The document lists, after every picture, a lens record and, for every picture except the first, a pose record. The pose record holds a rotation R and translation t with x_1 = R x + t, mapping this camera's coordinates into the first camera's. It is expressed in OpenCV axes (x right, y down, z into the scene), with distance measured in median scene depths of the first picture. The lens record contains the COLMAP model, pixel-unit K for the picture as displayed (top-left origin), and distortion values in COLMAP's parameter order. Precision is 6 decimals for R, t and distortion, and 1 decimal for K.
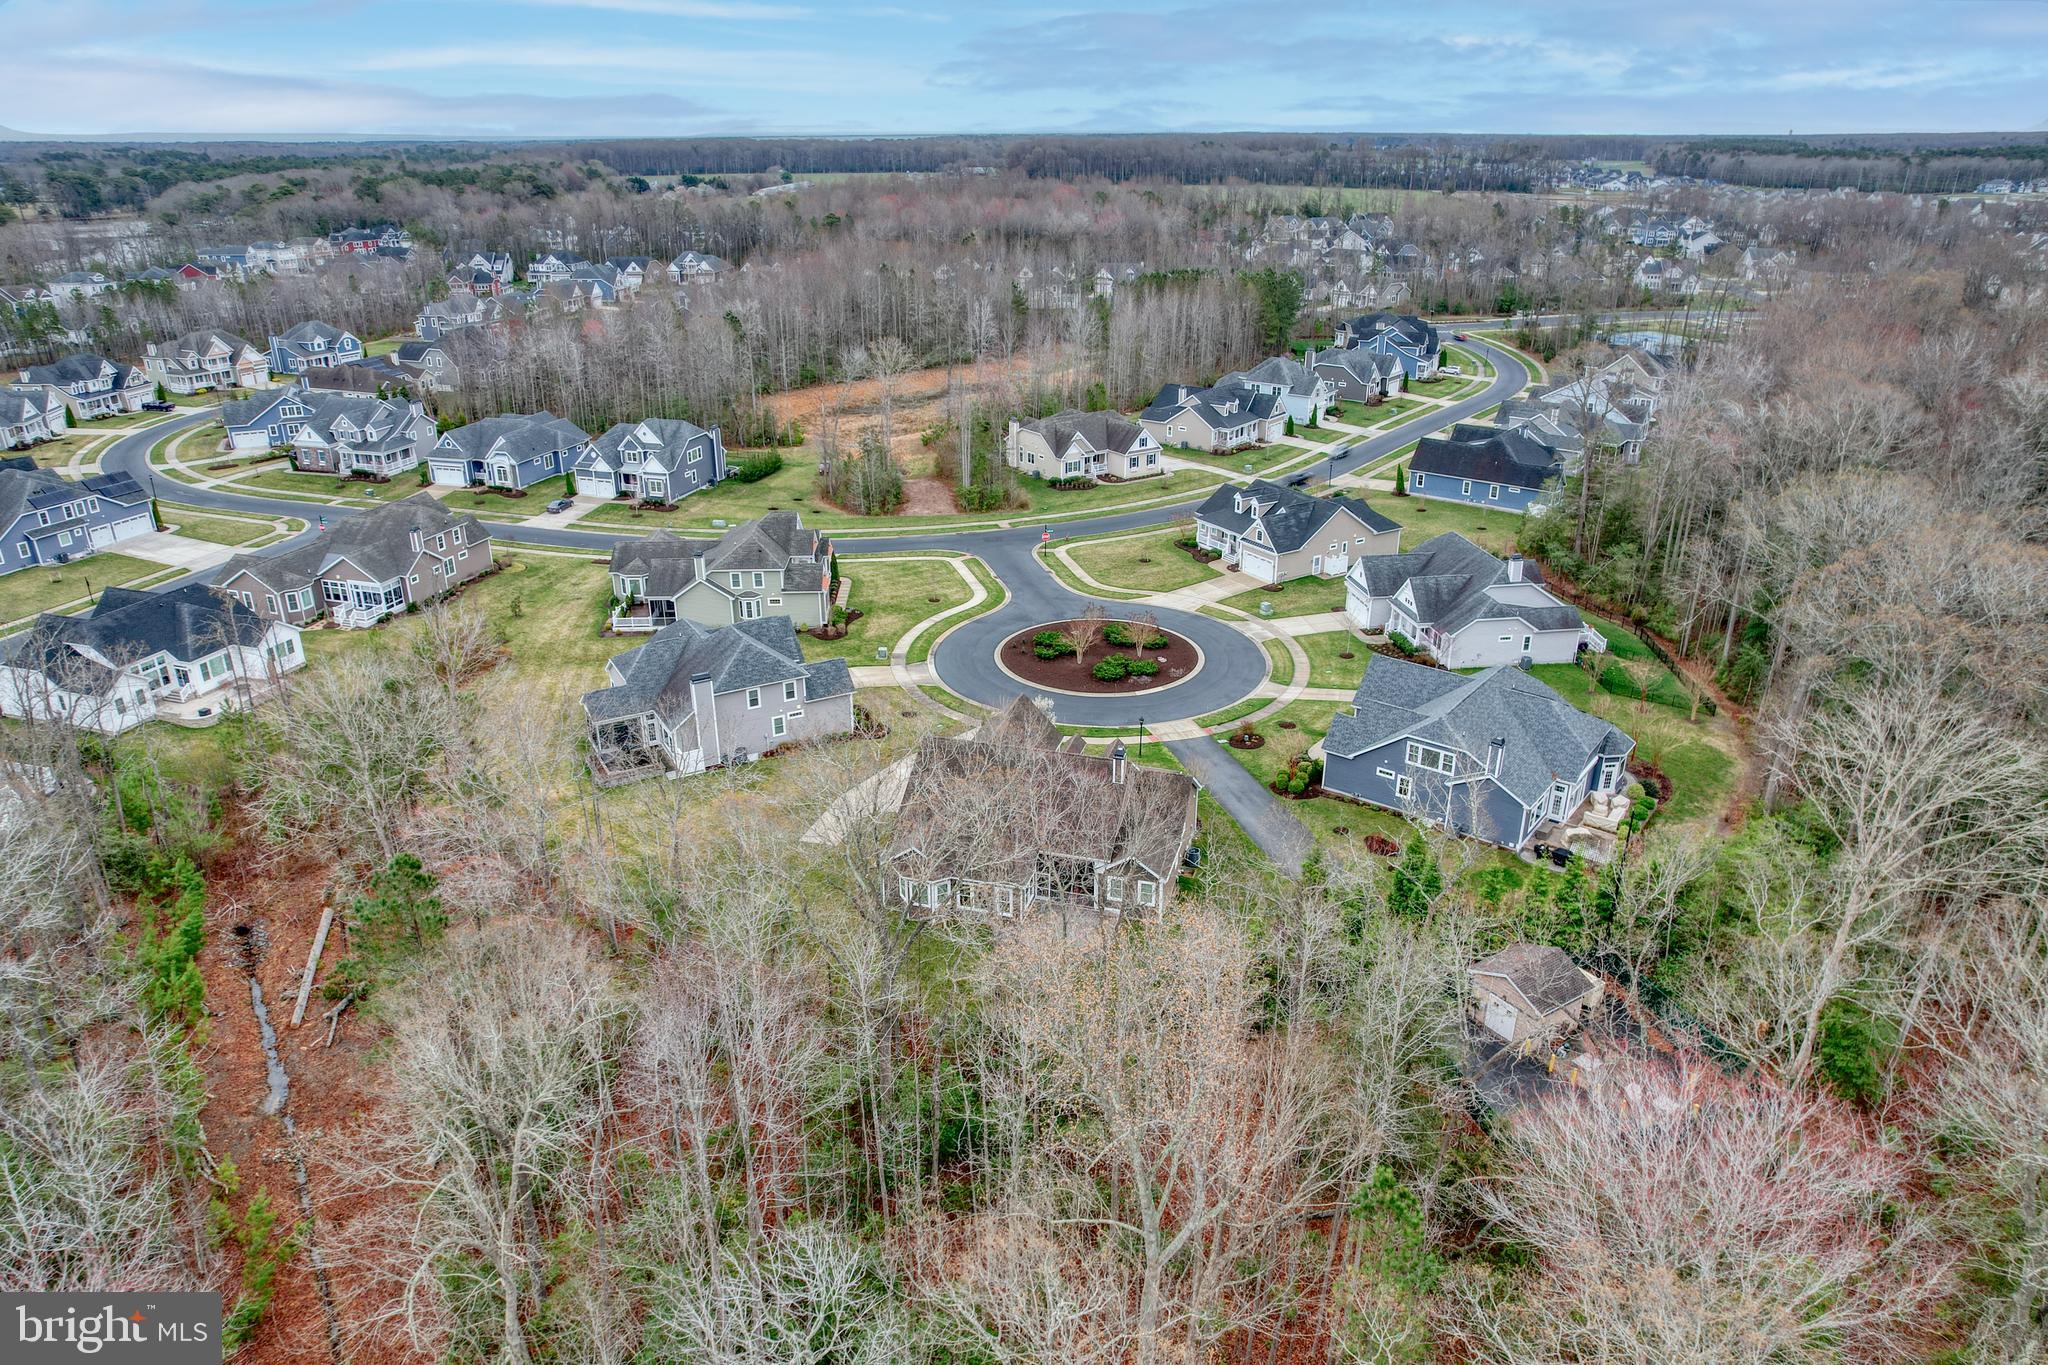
lens RADIAL K [[1332.5, 0, 1024.0], [0, 1332.5, 682.5], [0, 0, 1]] dist [-0.051893, 0.000677]
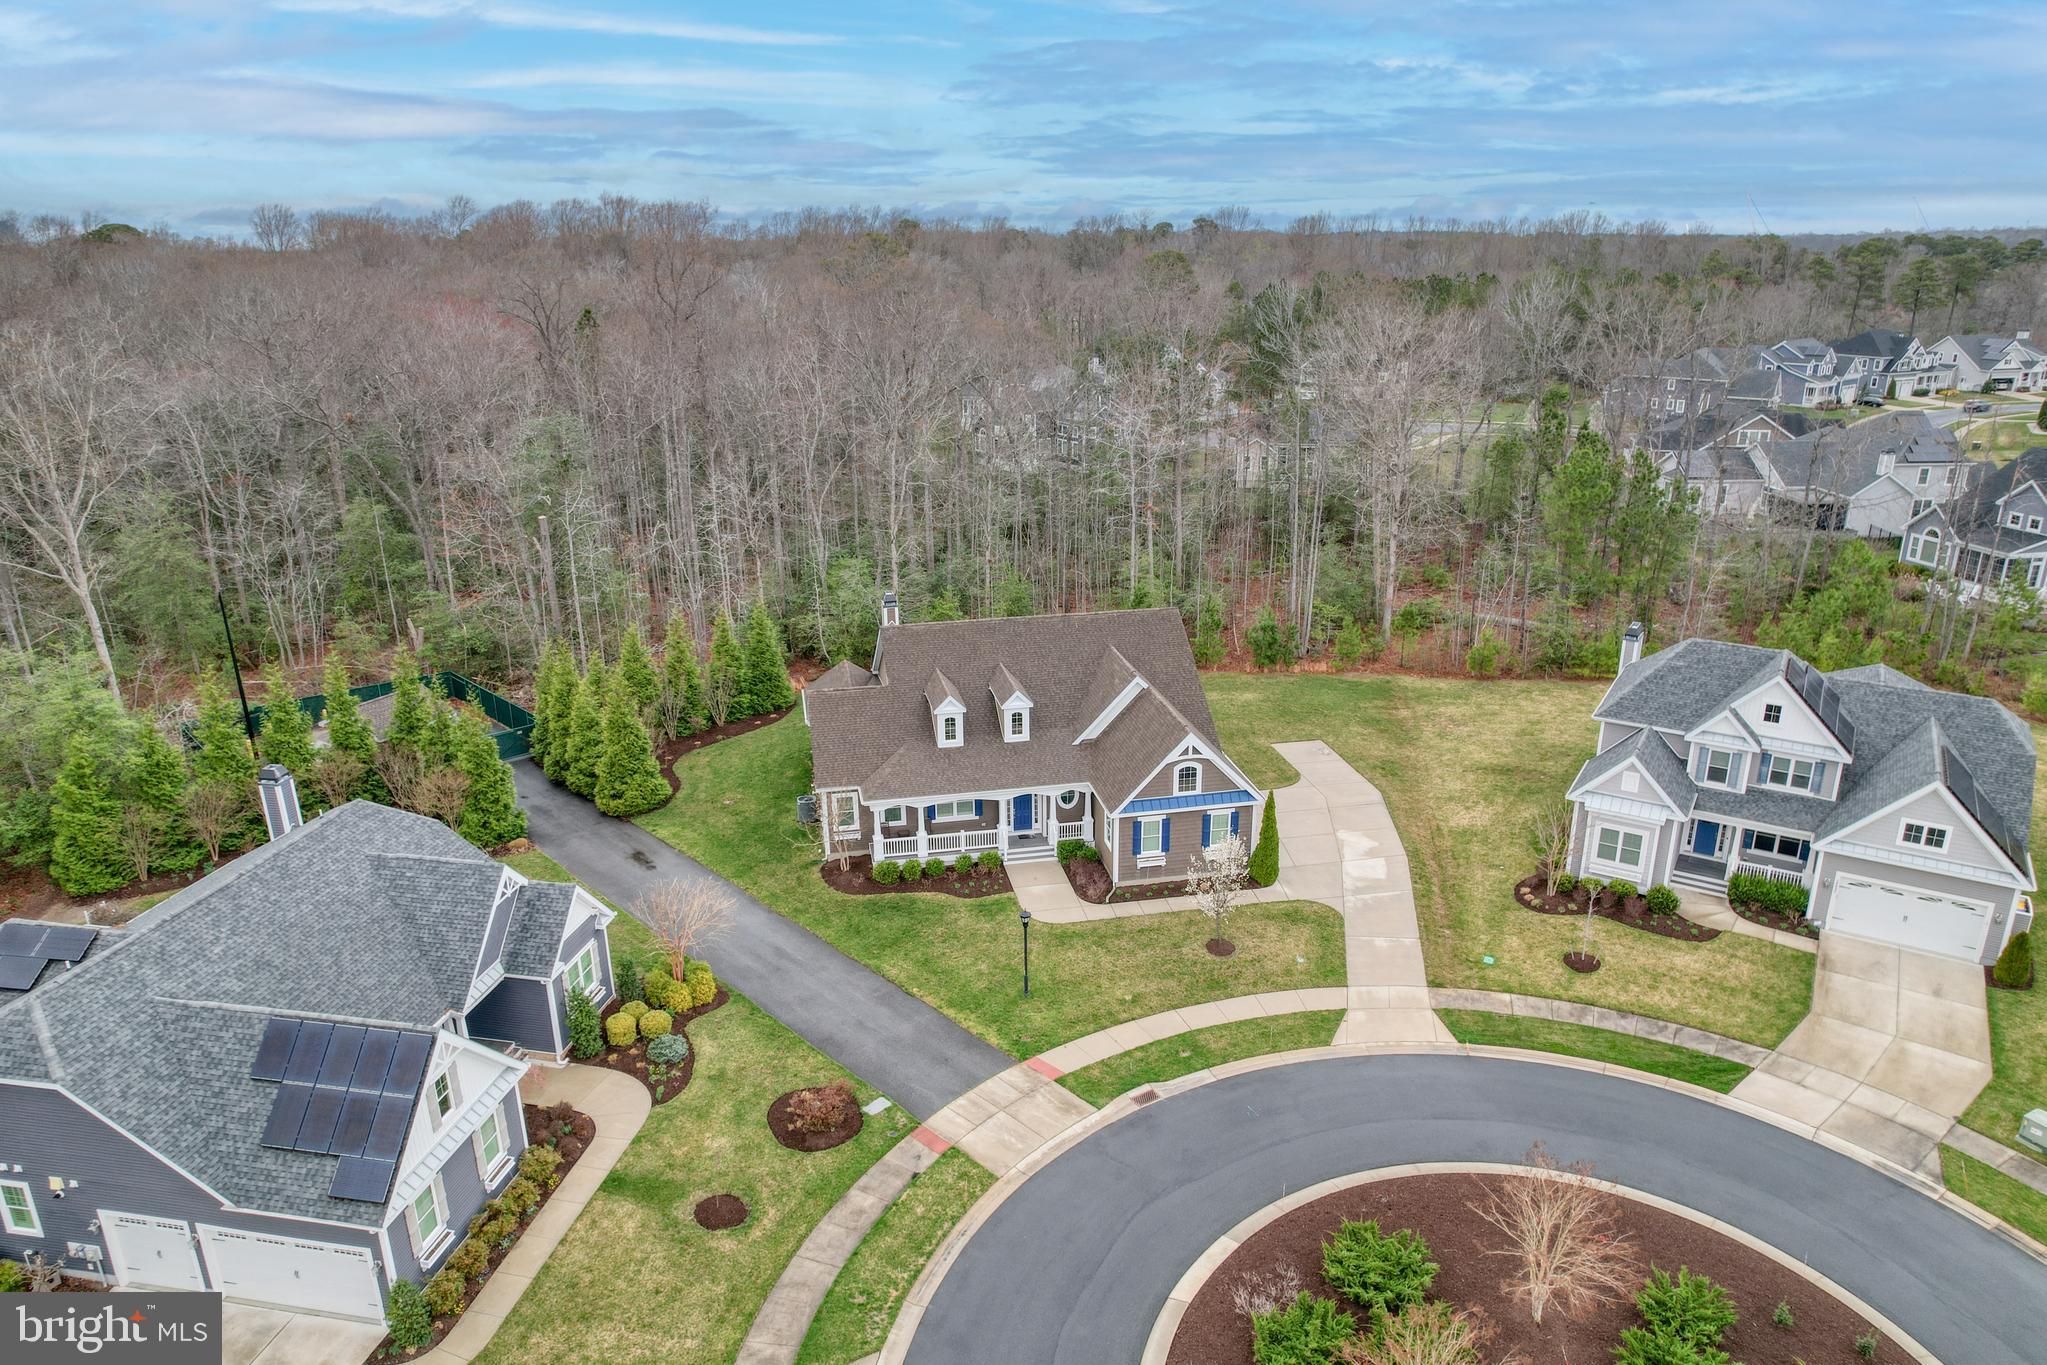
lens RADIAL K [[1324.1, 0, 1023.5], [0, 1324.1, 682.5], [0, 0, 1]] dist [-0.080771, 0.072979]
pose [[-0.885056, 0.159648, -0.437251, 0.215365], [-0.167850, 0.766693, 0.619684, -0.243306], [0.434168, 0.621848, -0.651770, 0.991668]]
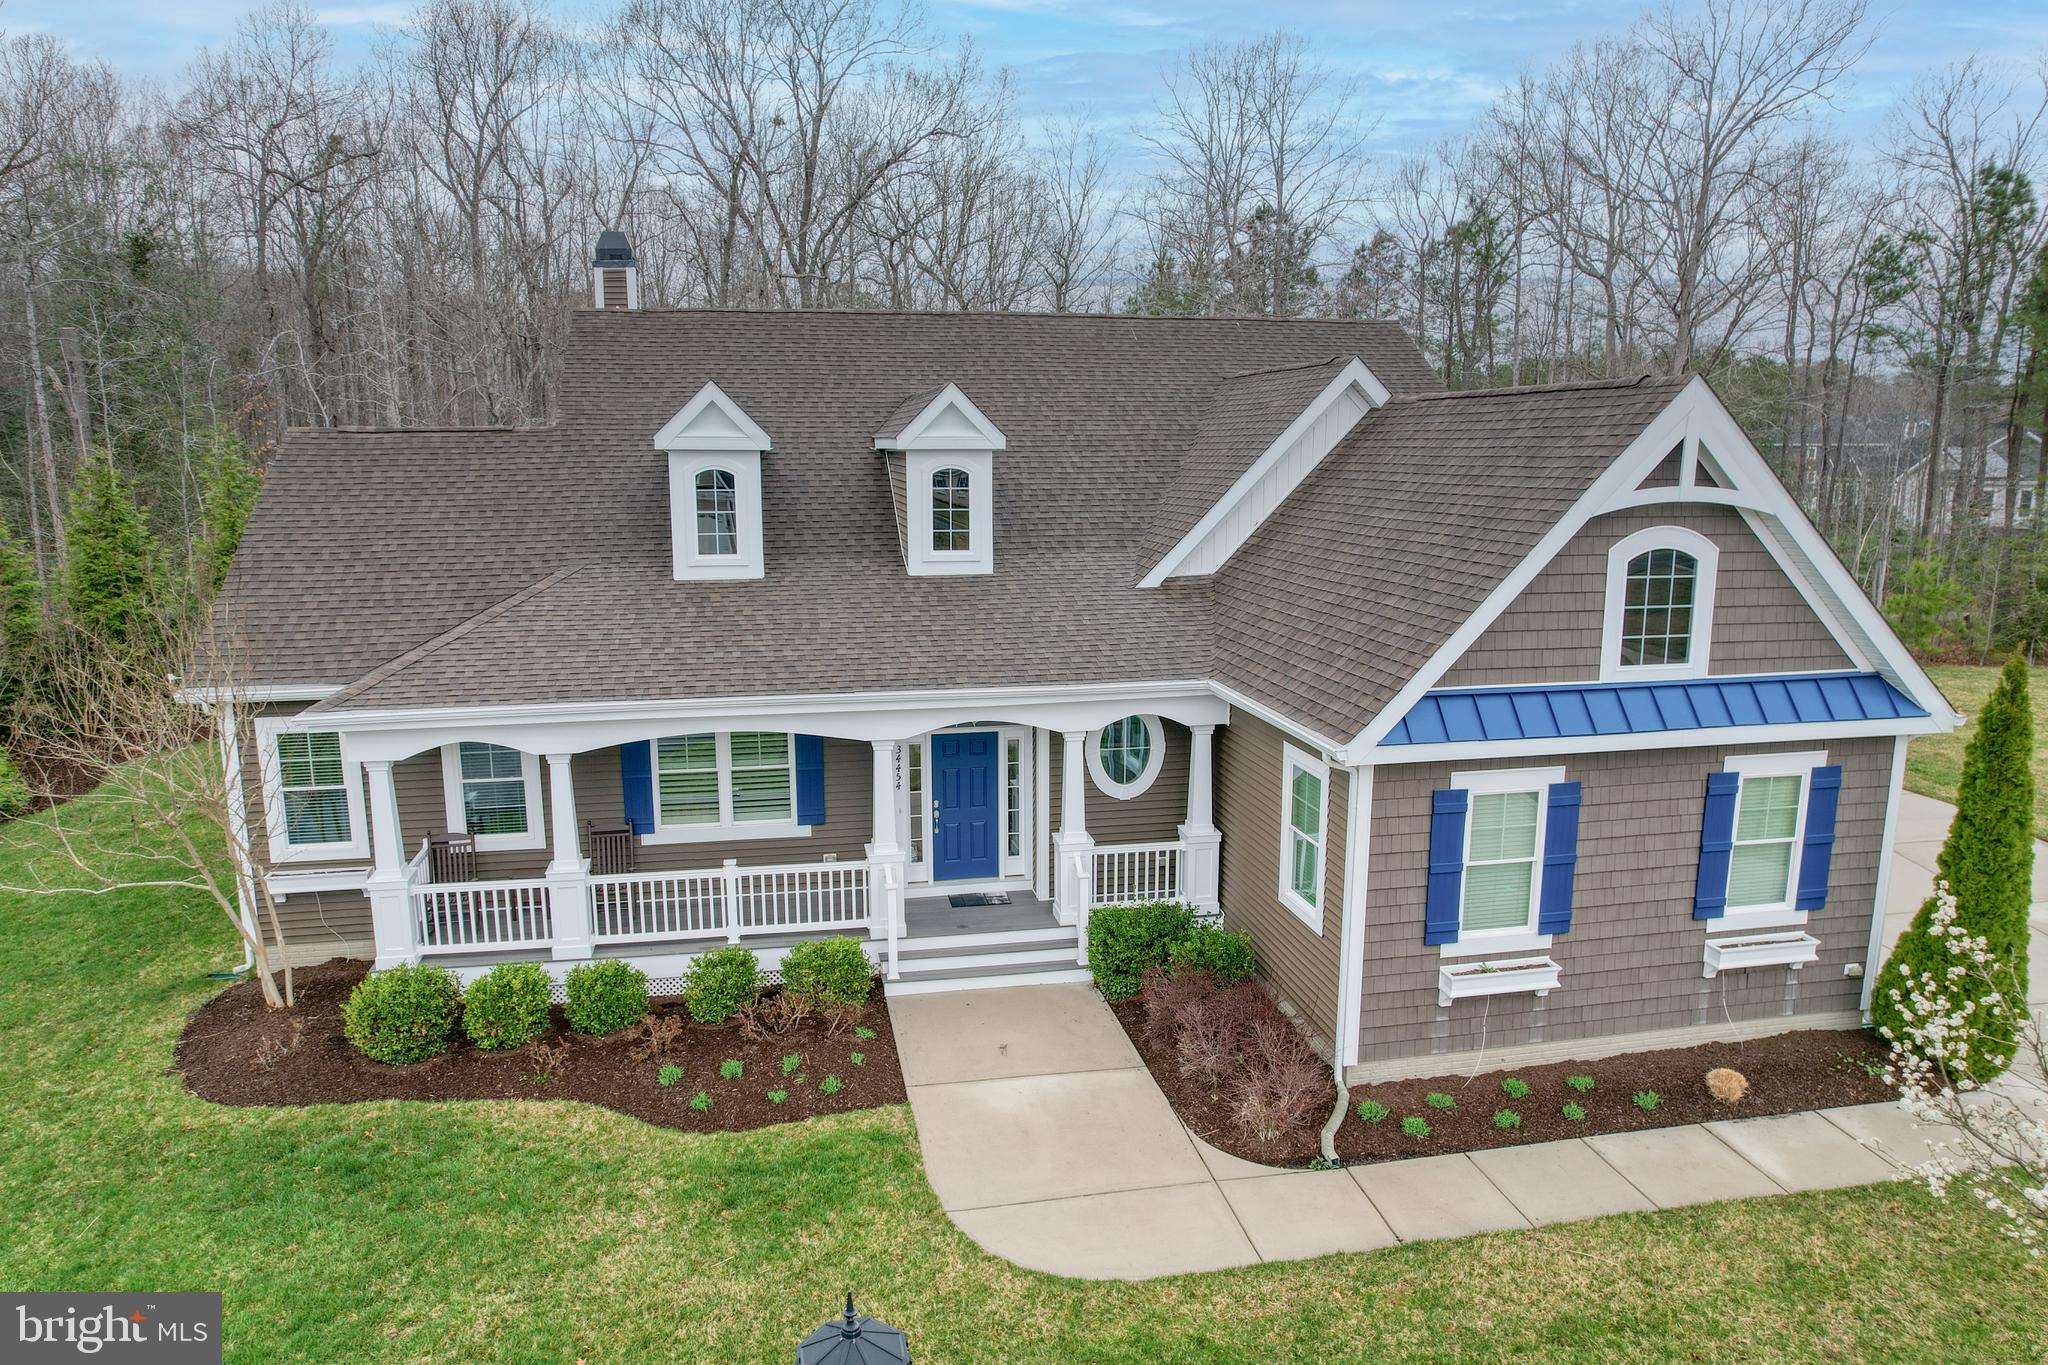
lens RADIAL K [[1324.8, 0, 1024.0], [0, 1324.8, 682.5], [0, 0, 1]] dist [-0.080771, 0.072979]
pose [[-0.885247, 0.086956, -0.456921, 0.081802], [-0.175870, 0.846857, 0.501899, -0.012811], [0.430590, 0.524664, -0.734384, 0.819931]]
